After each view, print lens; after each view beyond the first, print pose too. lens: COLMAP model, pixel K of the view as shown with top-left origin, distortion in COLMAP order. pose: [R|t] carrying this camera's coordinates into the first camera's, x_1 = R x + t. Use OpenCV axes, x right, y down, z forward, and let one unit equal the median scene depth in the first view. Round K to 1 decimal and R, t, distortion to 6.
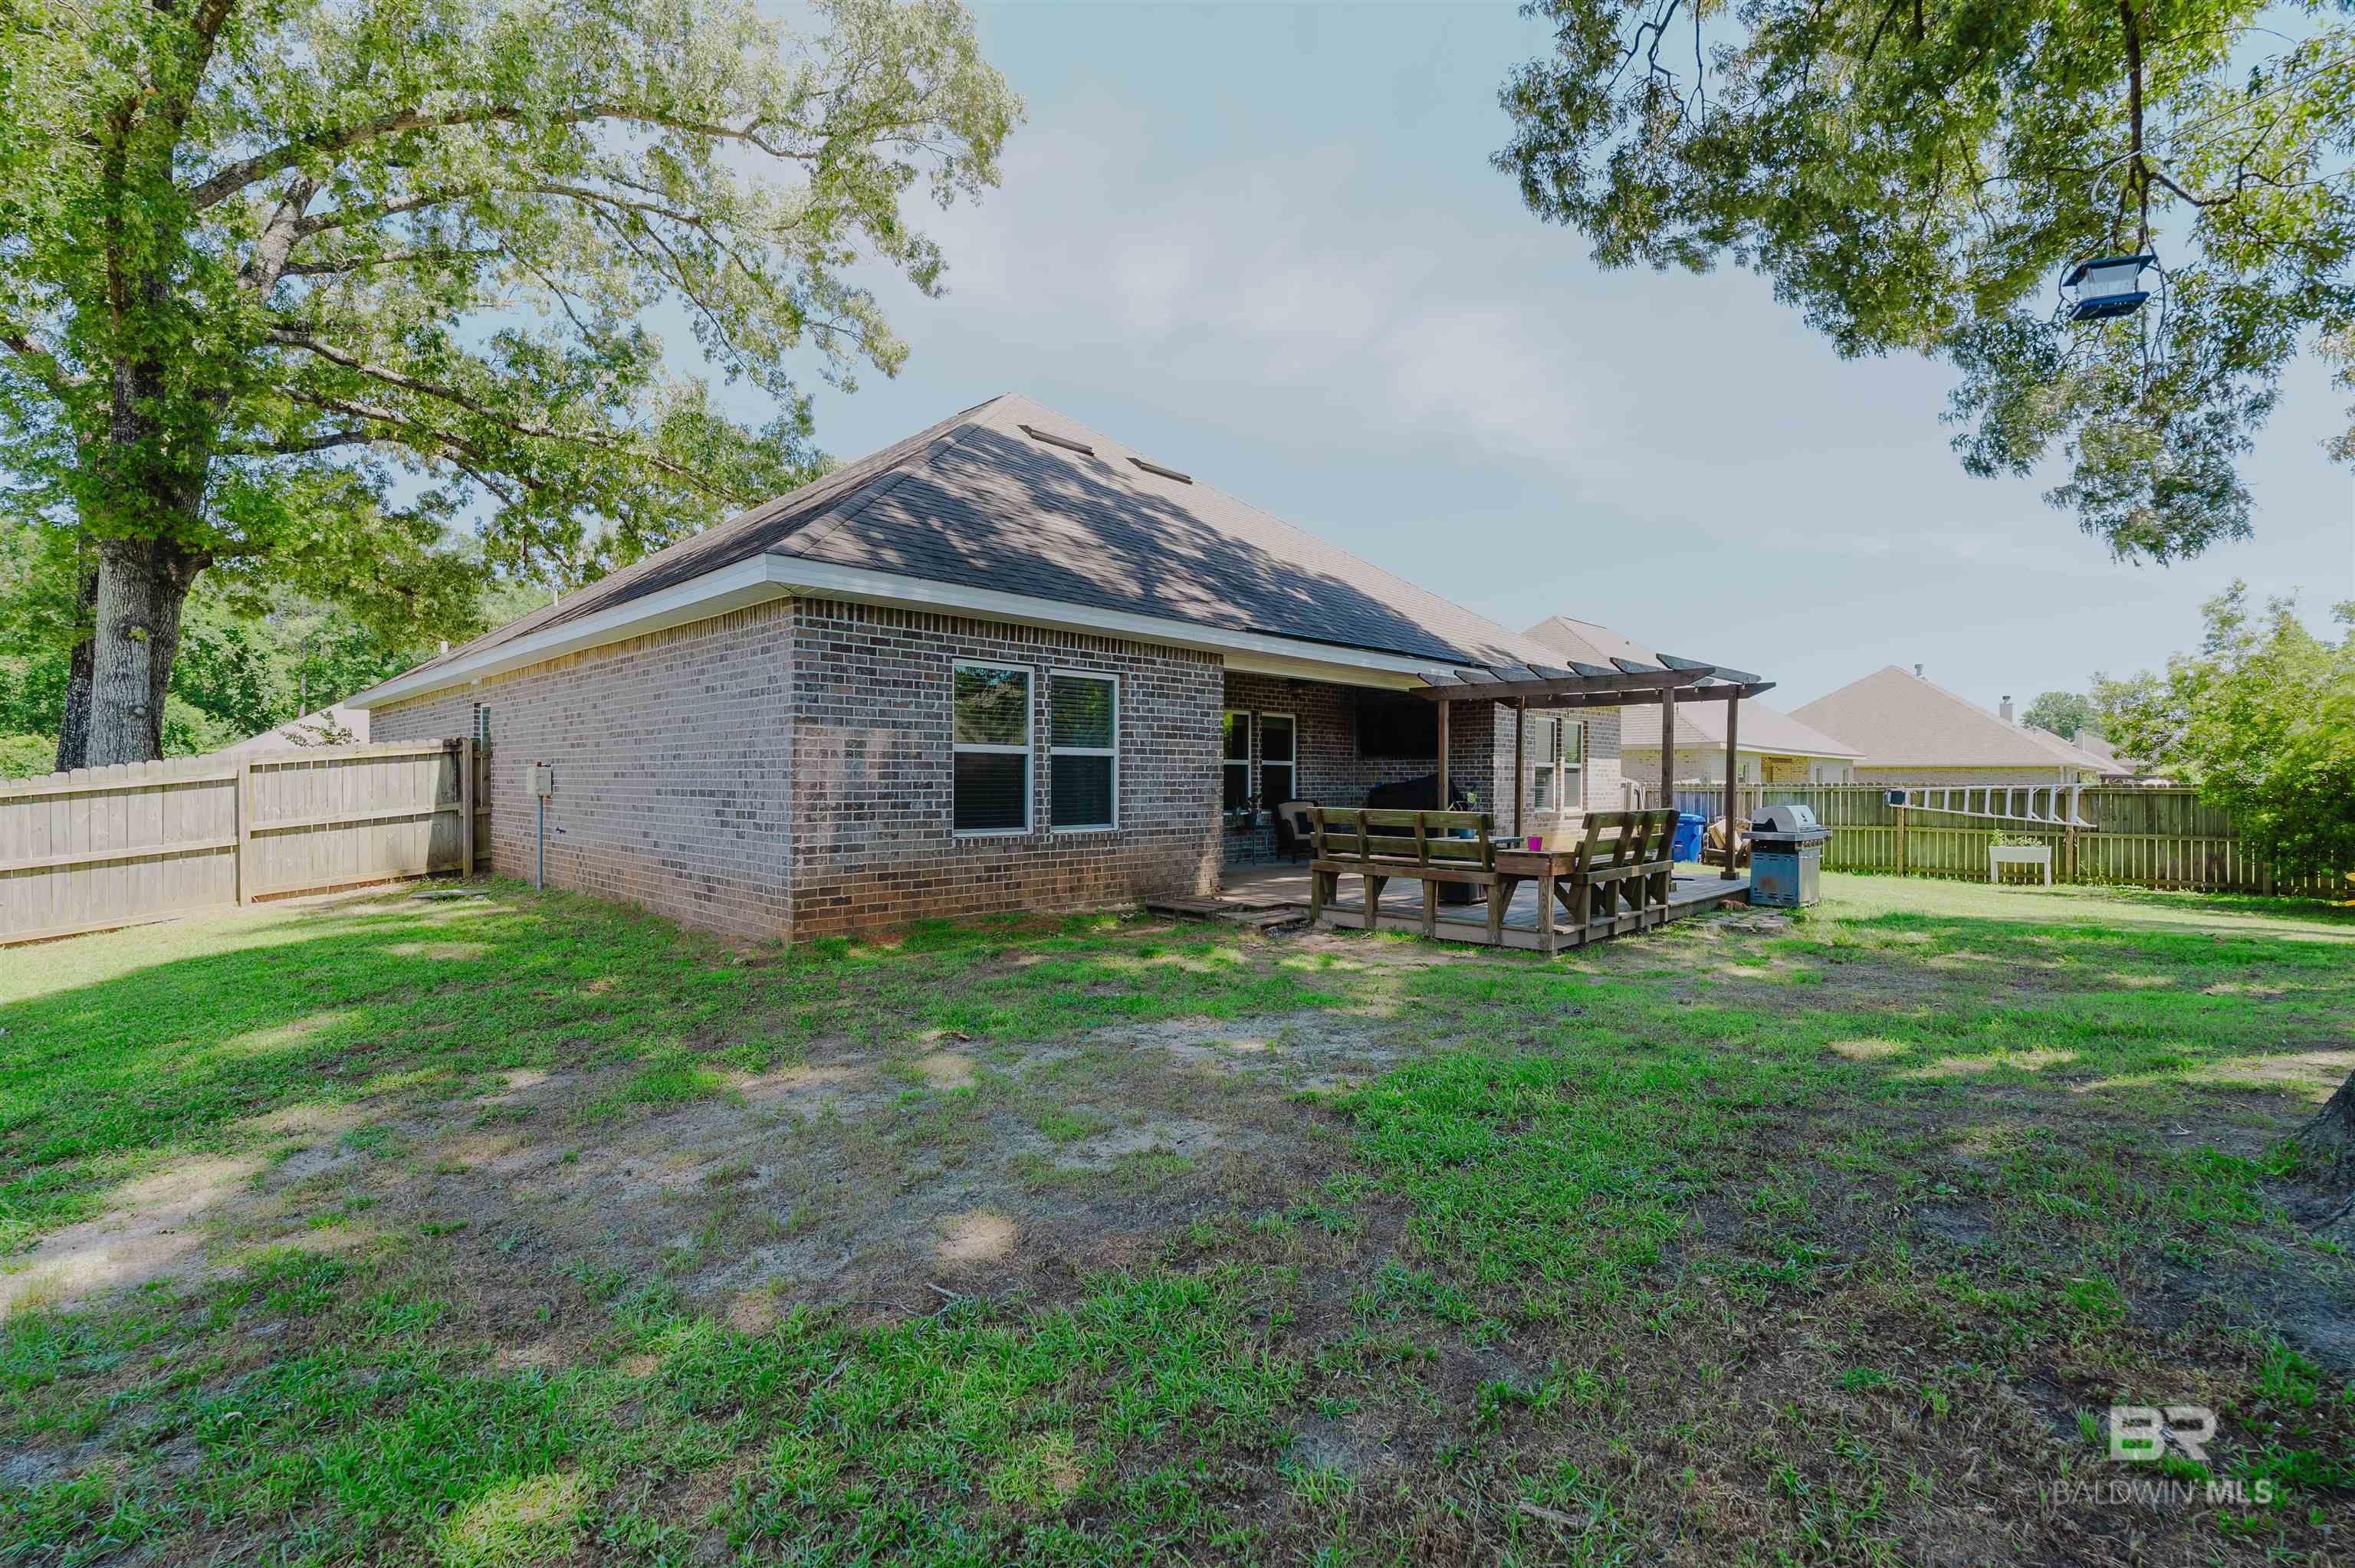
lens RADIAL K [[1042.8, 0, 1186.4], [0, 1042.8, 790.7], [0, 0, 1]] dist [-0.007490, -0.001045]
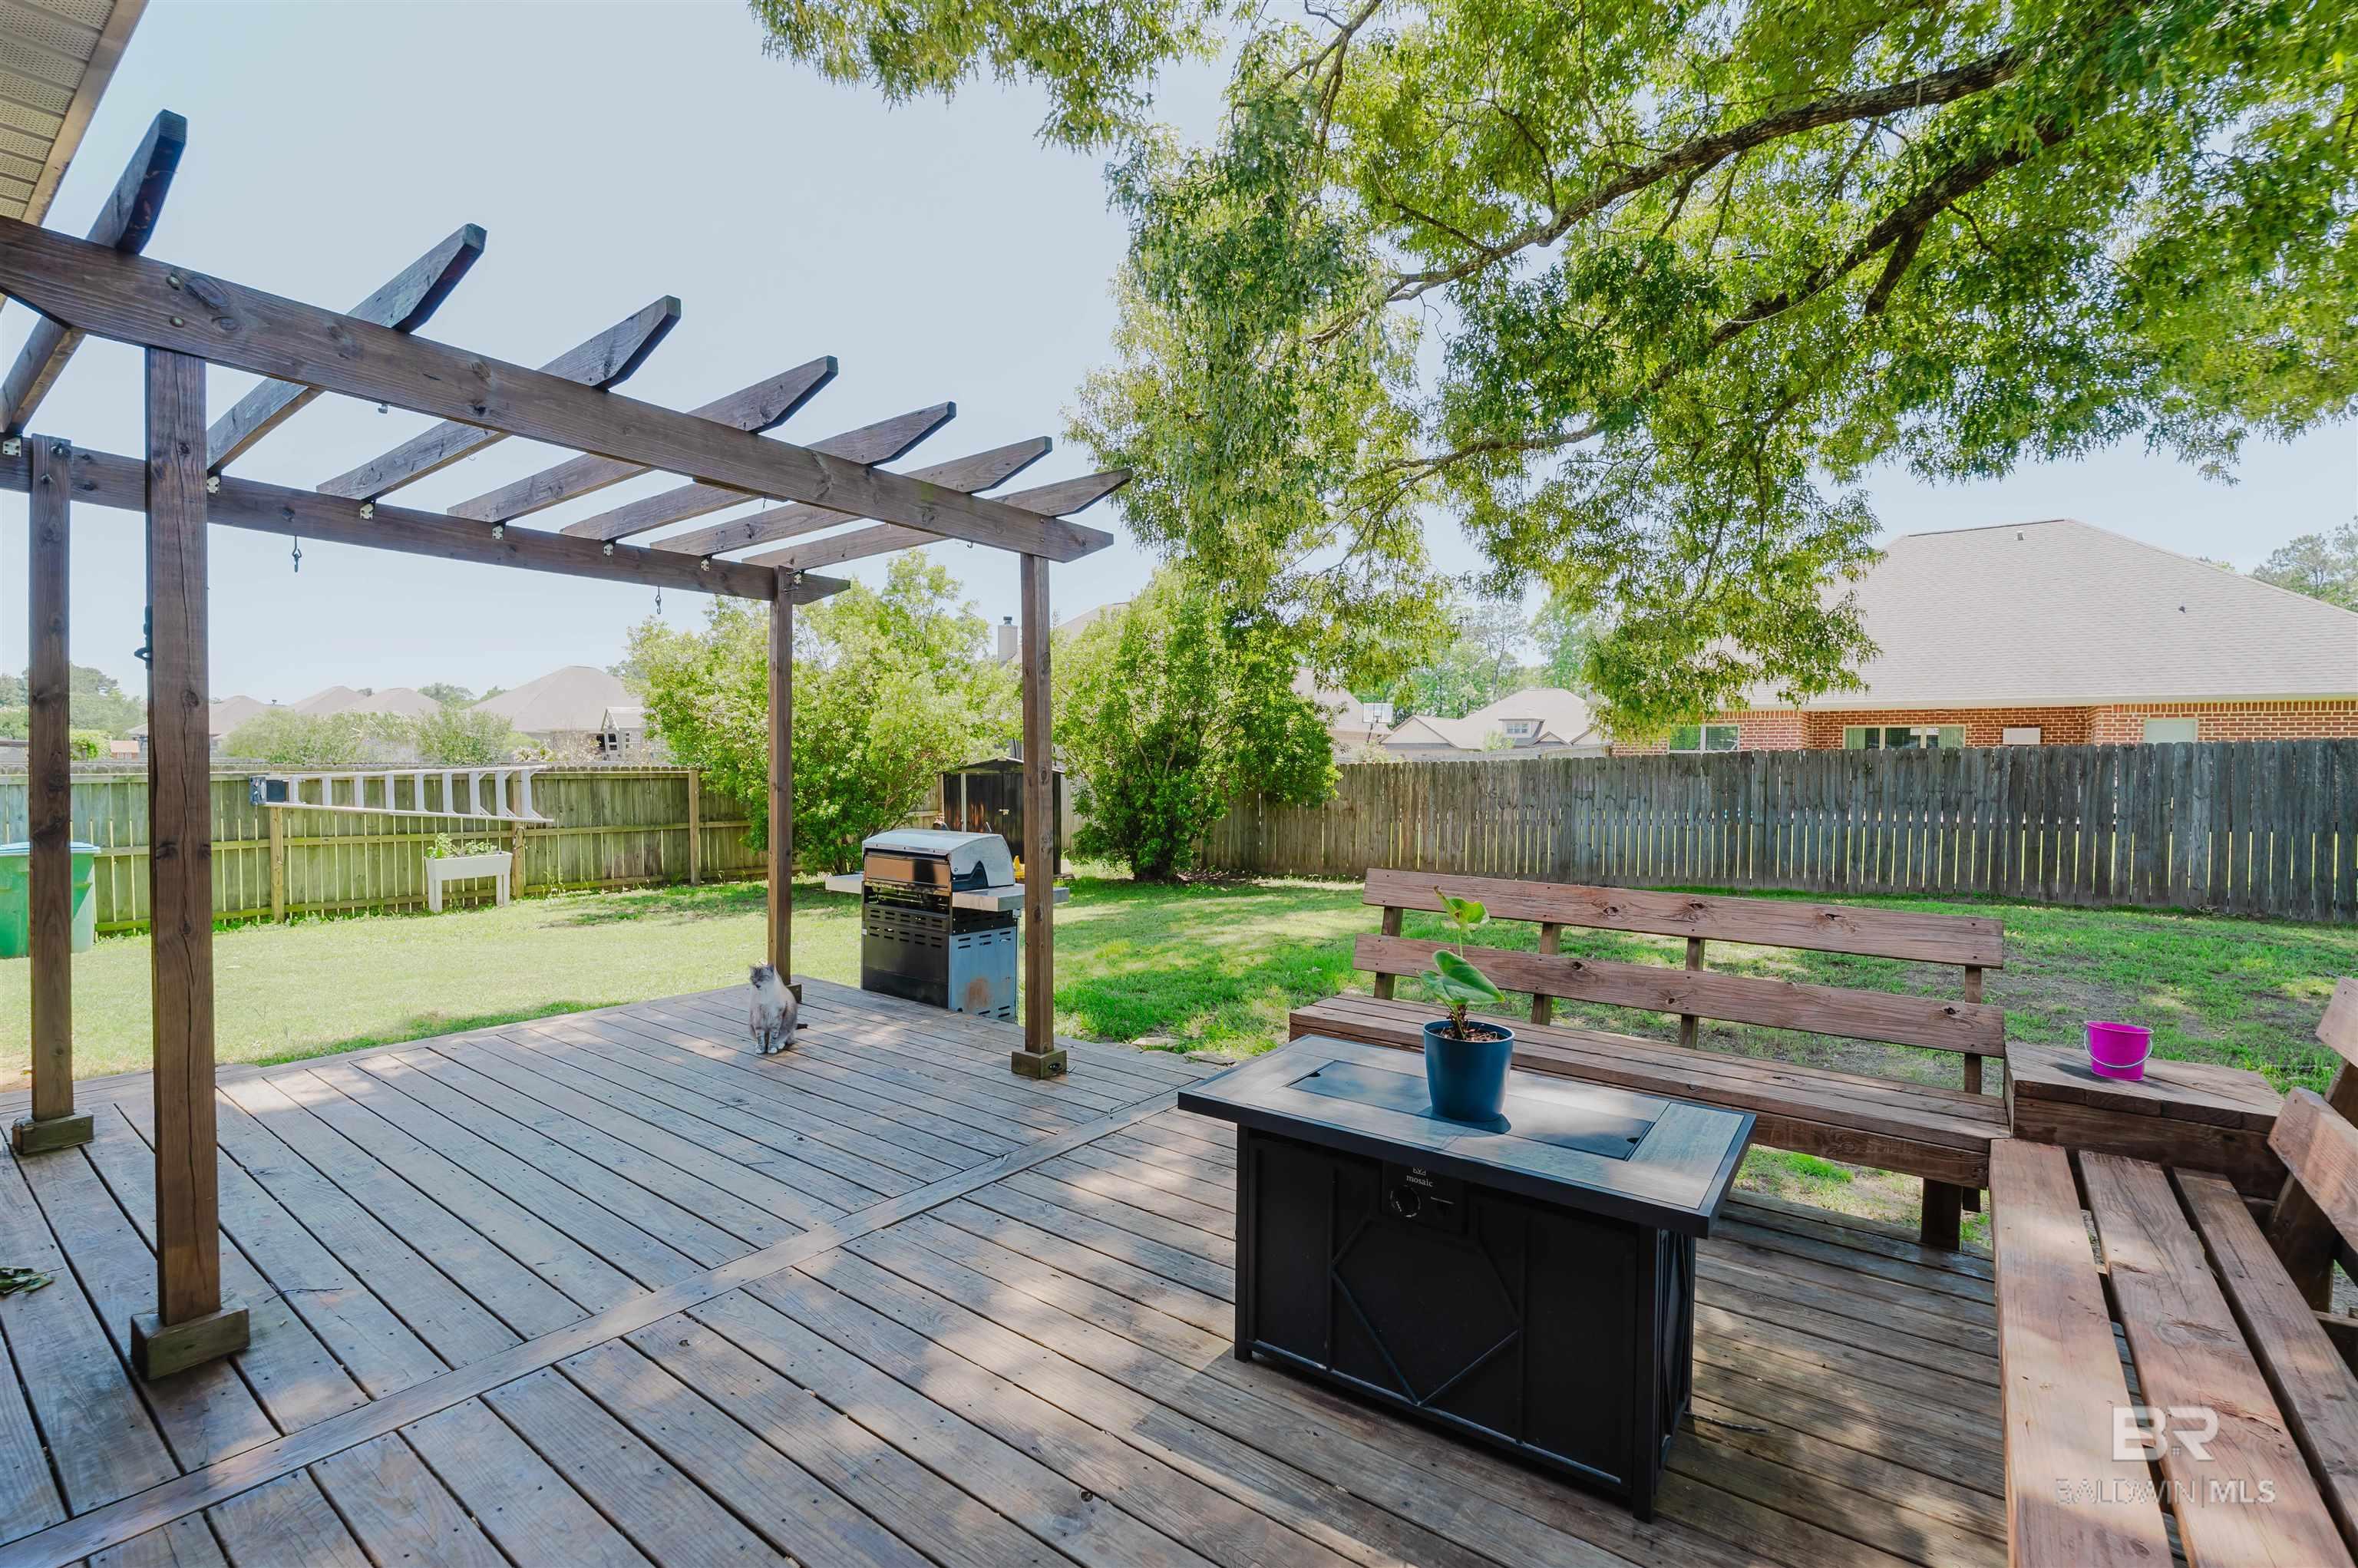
lens RADIAL K [[1044.2, 0, 1187.9], [0, 1044.2, 790.7], [0, 0, 1]] dist [-0.007490, -0.001045]
pose [[-0.138936, -0.034840, 0.989688, 0.036646], [-0.003245, 0.999392, 0.034726, -0.016420], [-0.990296, 0.001613, -0.138965, 0.614083]]
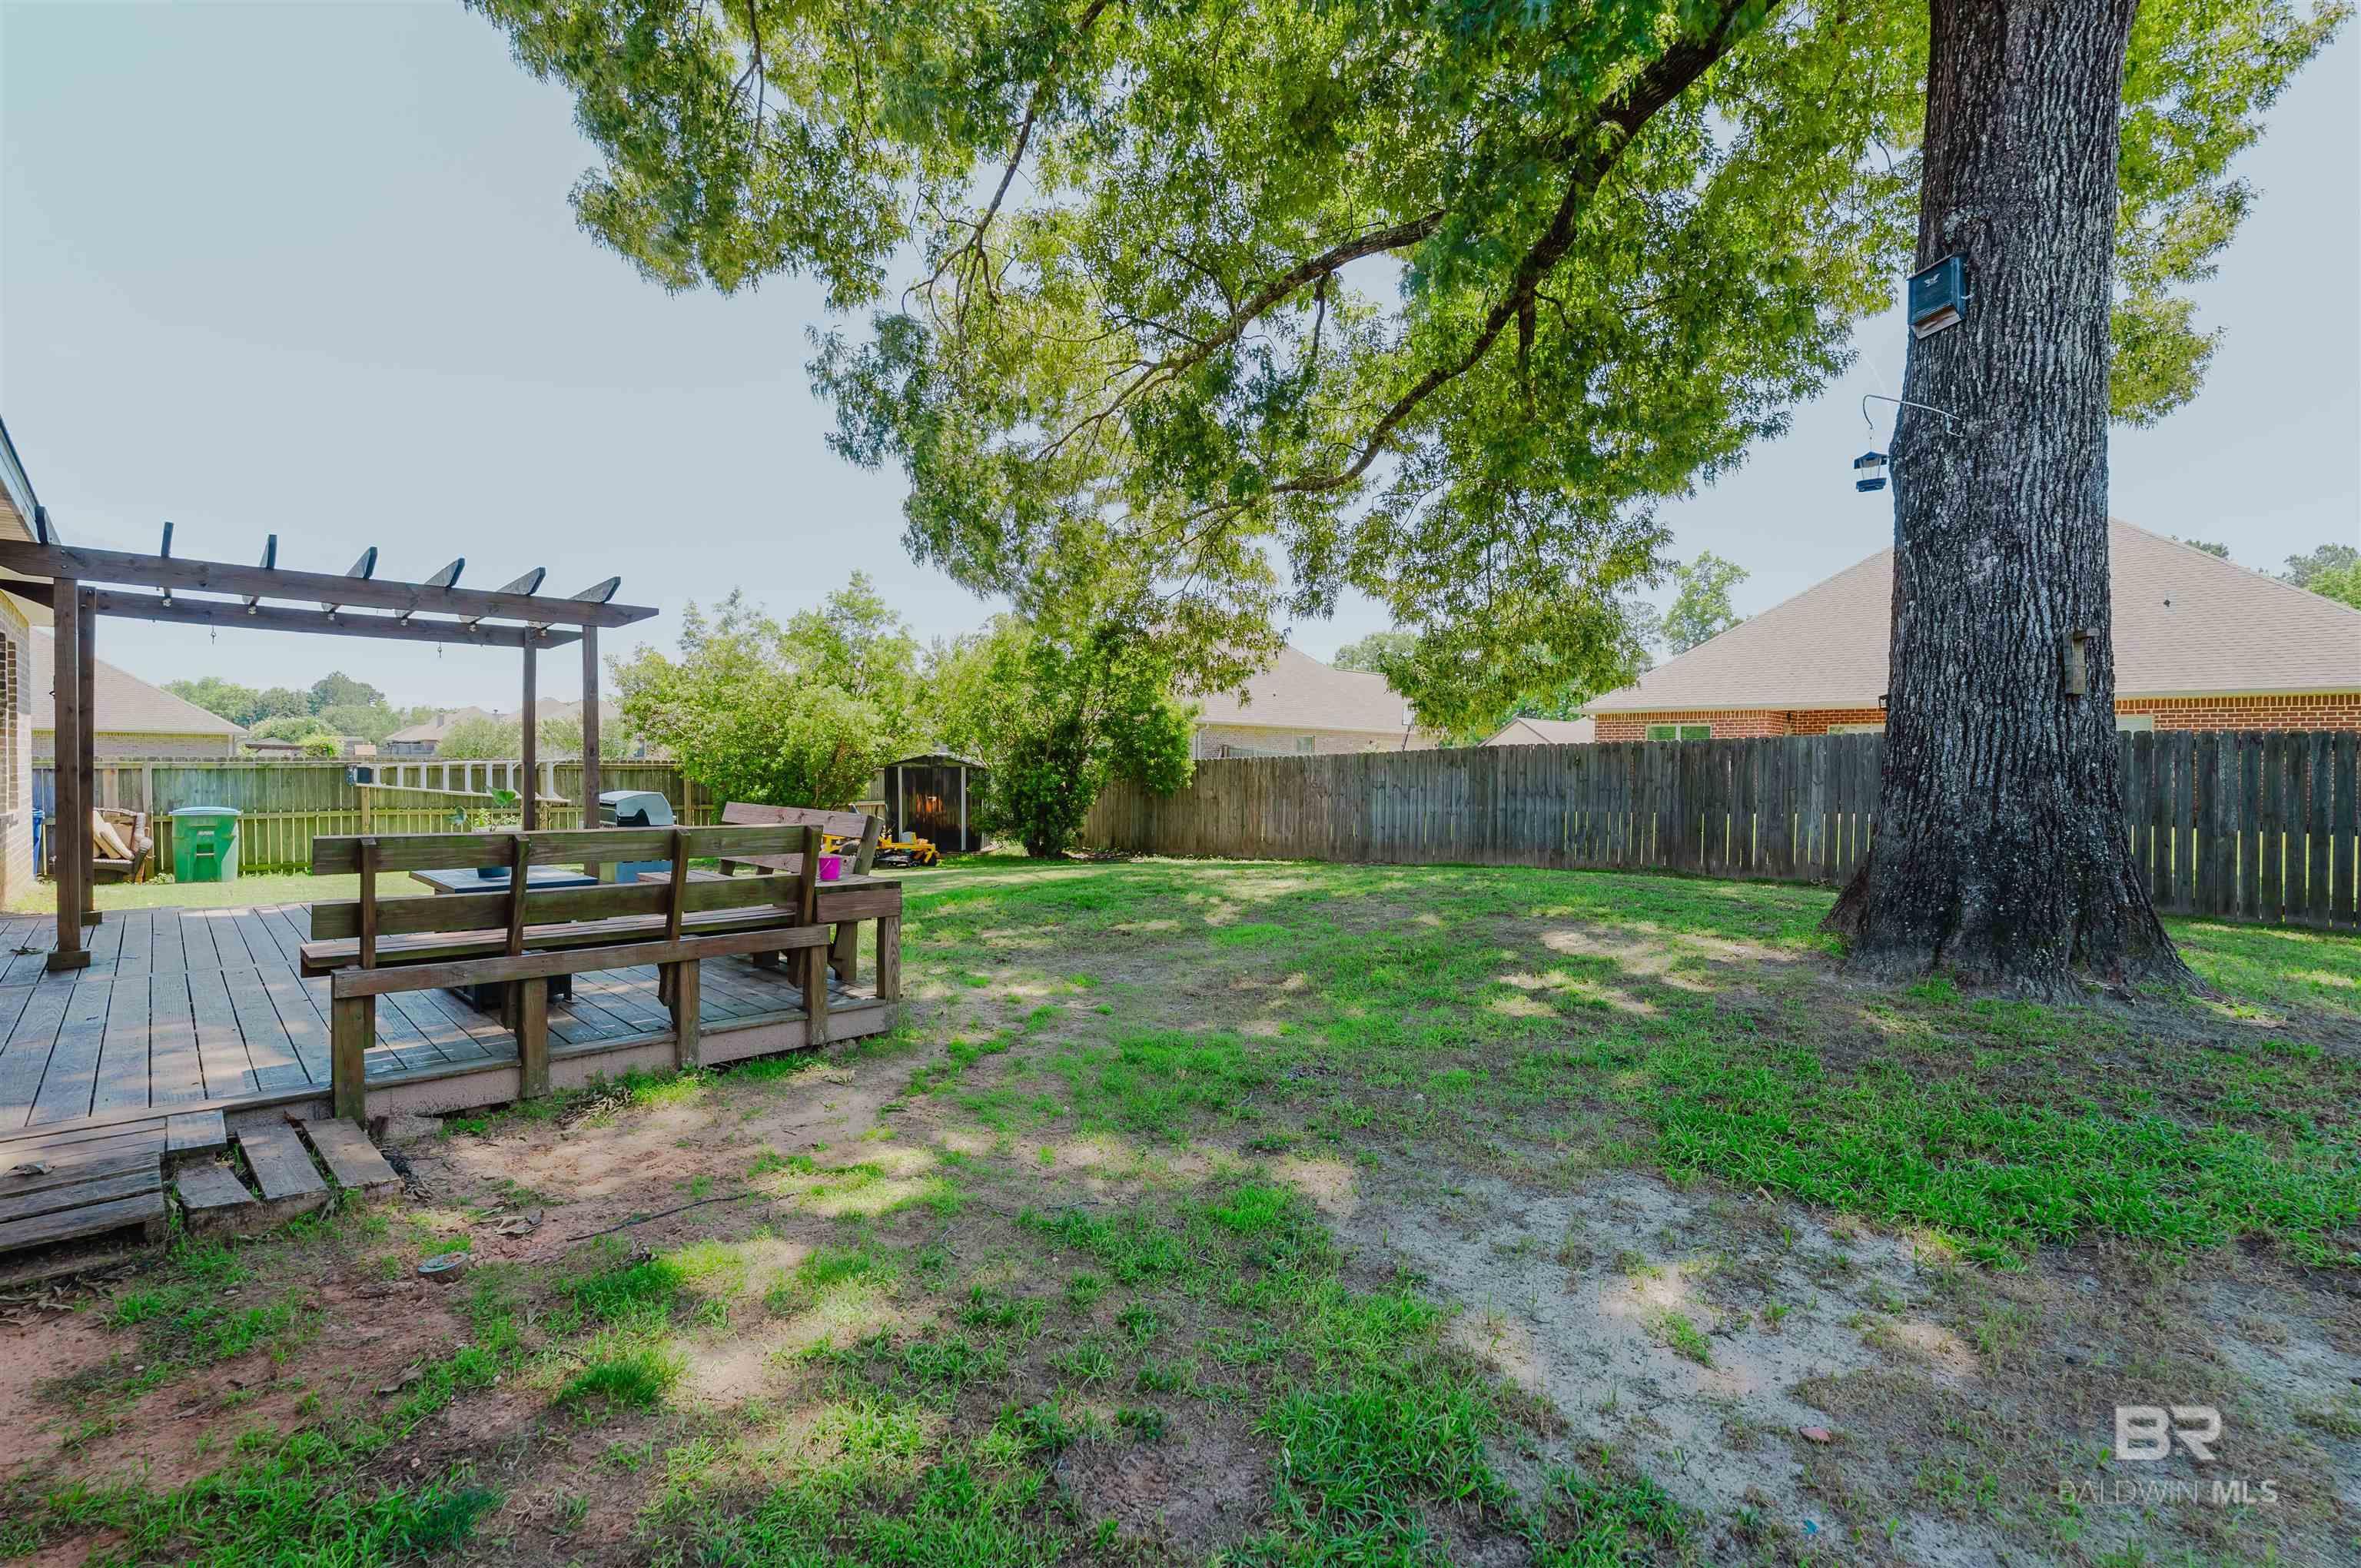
lens RADIAL K [[1058.7, 0, 1176.2], [0, 1058.7, 773.1], [0, 0, 1]] dist [-0.002052, -0.000057]
pose [[0.019782, -0.012564, 0.999725, -0.142894], [-0.003529, 0.999914, 0.012636, -0.007944], [-0.999798, -0.003778, 0.019735, 0.371851]]
